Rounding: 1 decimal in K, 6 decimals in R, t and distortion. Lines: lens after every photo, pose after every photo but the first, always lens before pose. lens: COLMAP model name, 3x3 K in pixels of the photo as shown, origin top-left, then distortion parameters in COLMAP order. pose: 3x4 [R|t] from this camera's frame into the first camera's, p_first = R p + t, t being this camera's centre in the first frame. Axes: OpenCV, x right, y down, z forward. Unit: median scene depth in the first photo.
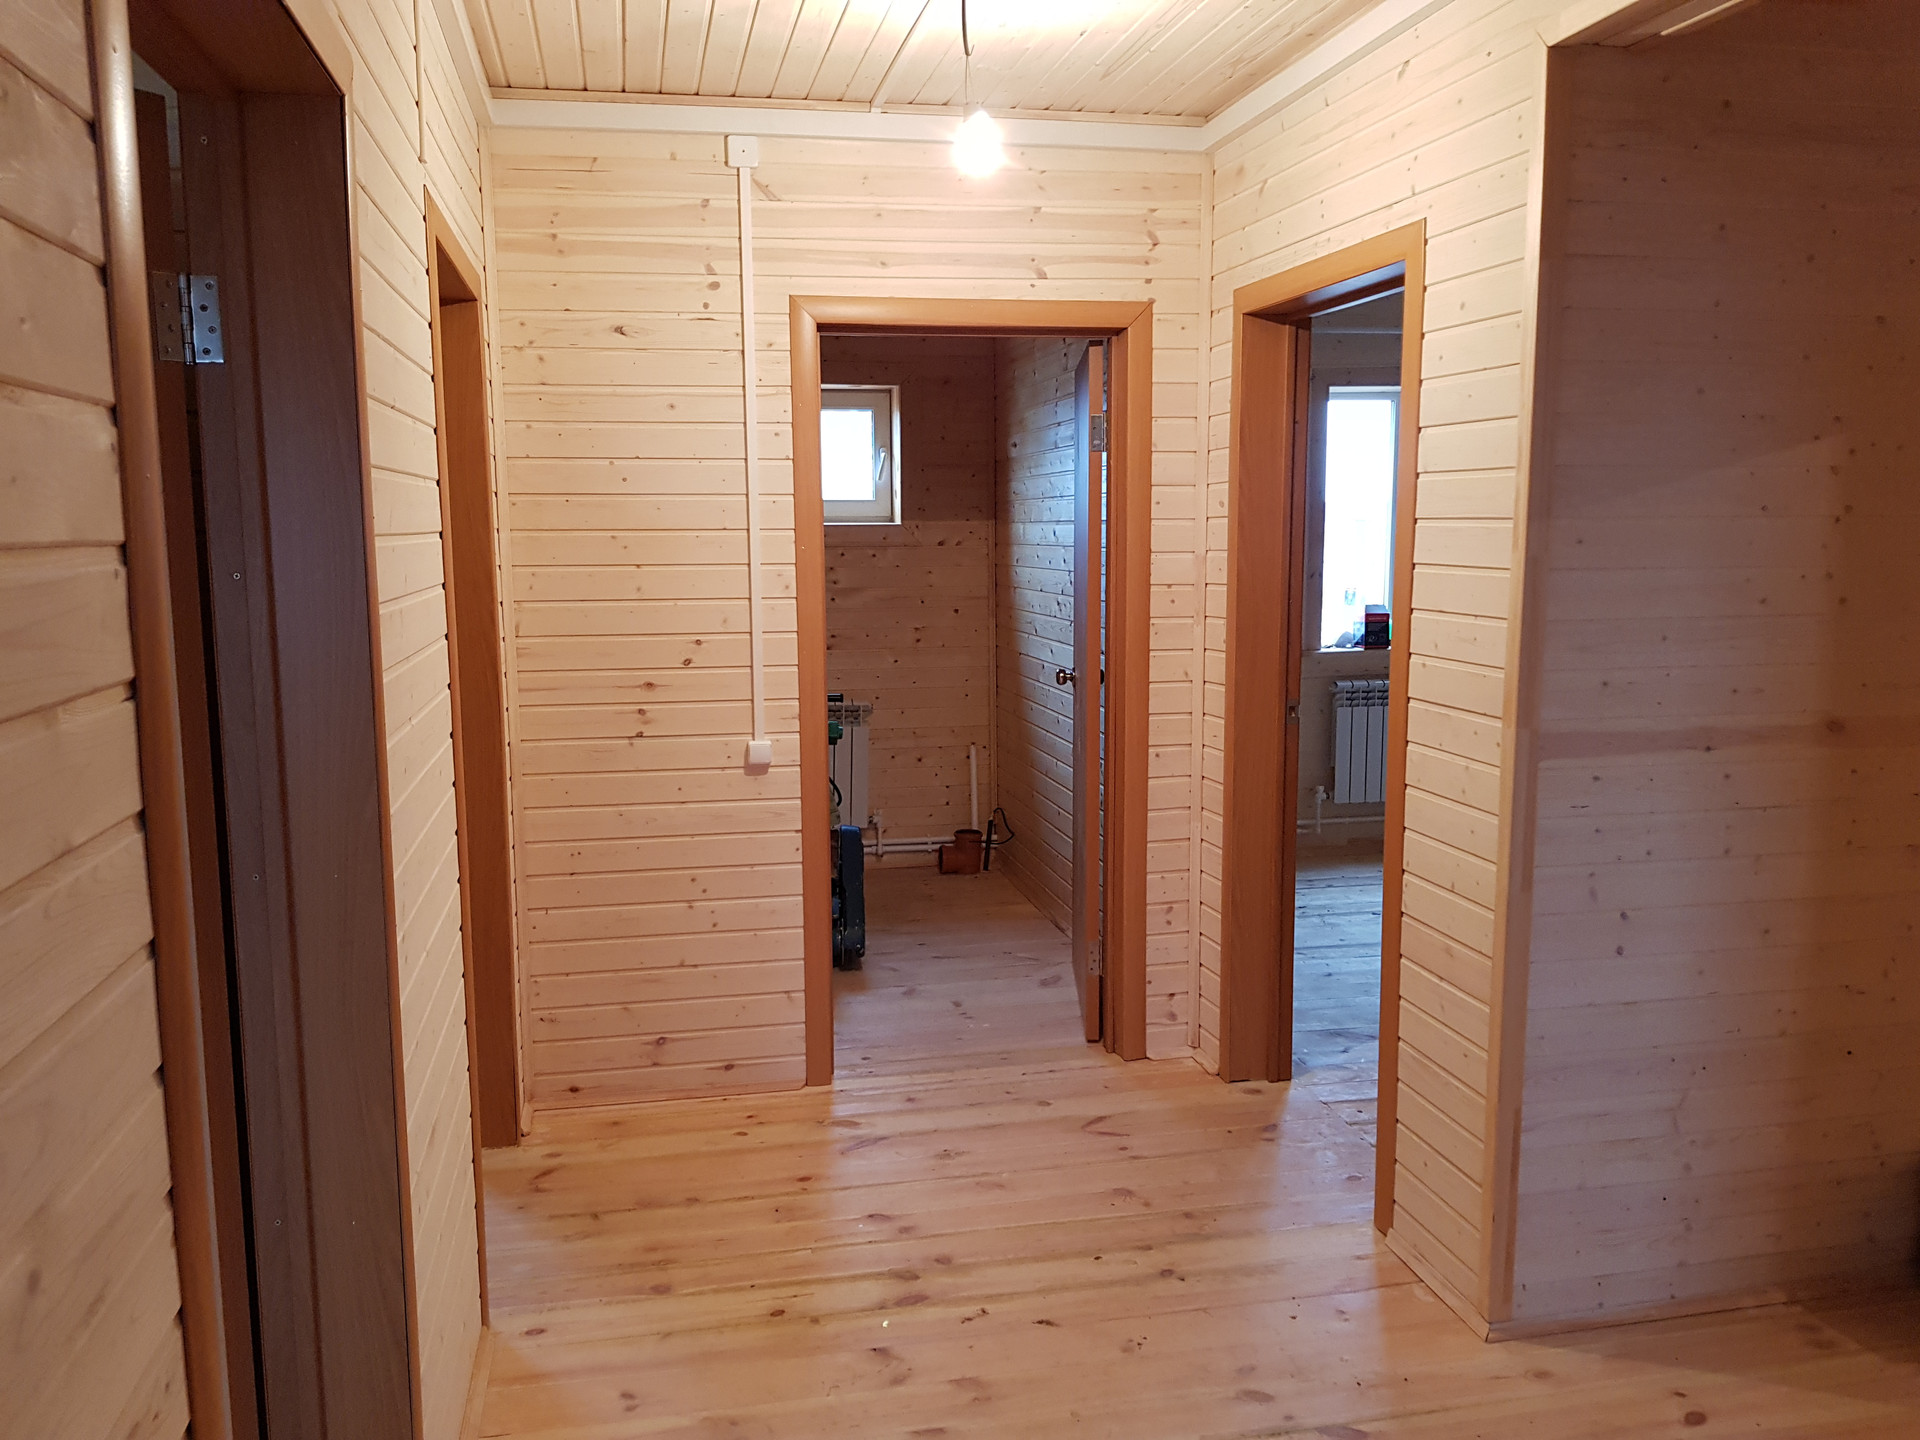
lens RADIAL K [[1512.2, 0, 962.5], [0, 1512.2, 717.1], [0, 0, 1]] dist [0.039914, -0.045728]
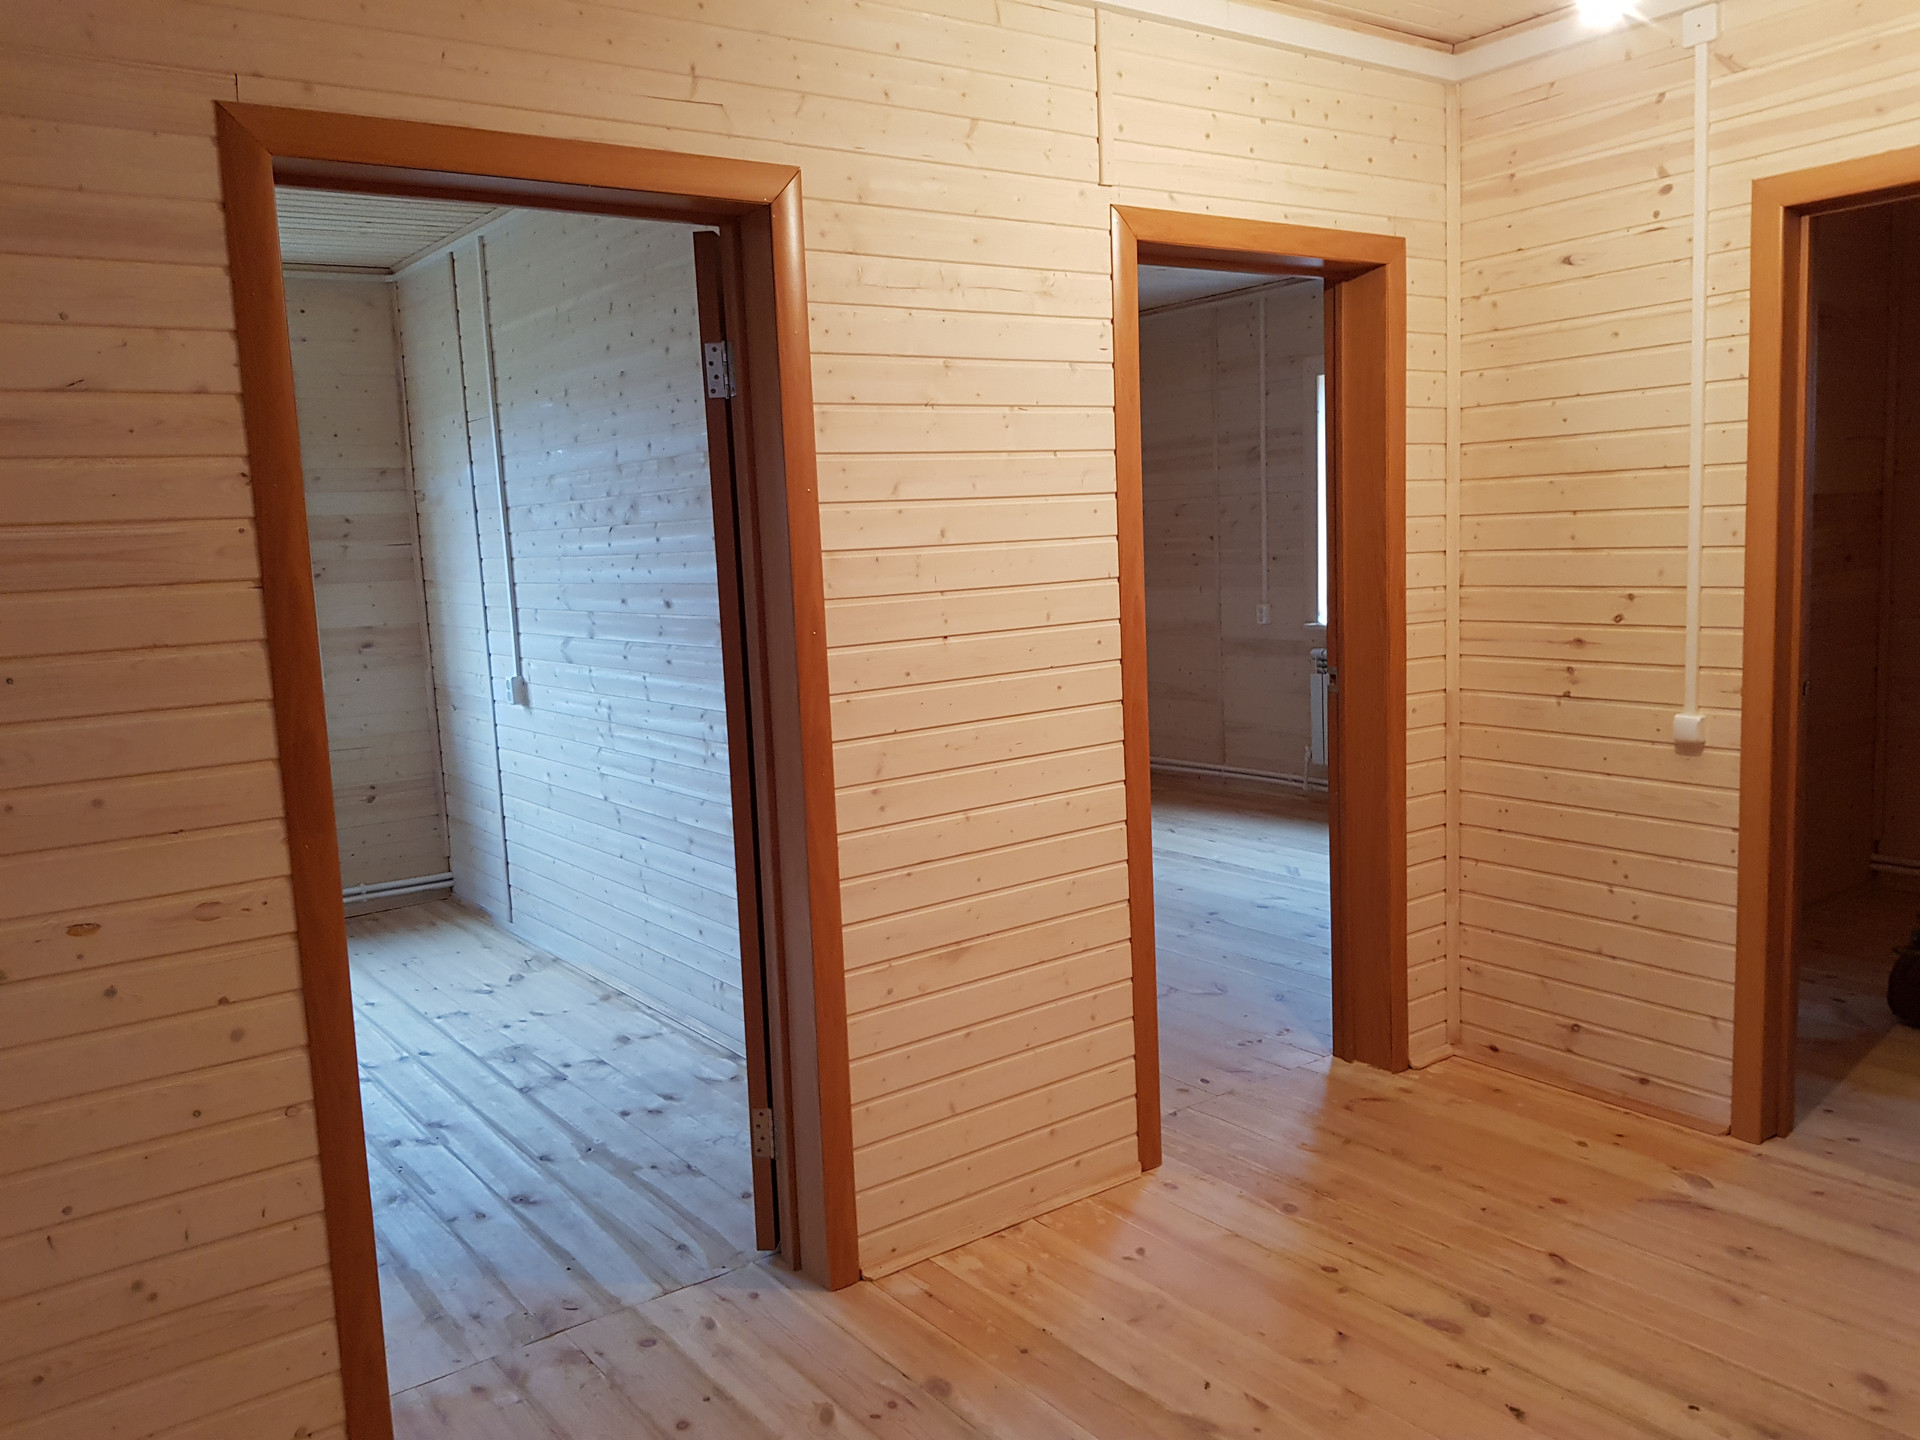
lens RADIAL K [[1512.2, 0, 967.9], [0, 1512.2, 718.3], [0, 0, 1]] dist [0.039914, -0.045728]
pose [[0.425741, 0.099798, -0.899325, 0.483170], [-0.087018, 0.993808, 0.069089, -0.006417], [0.900651, 0.048843, 0.431789, 0.269292]]
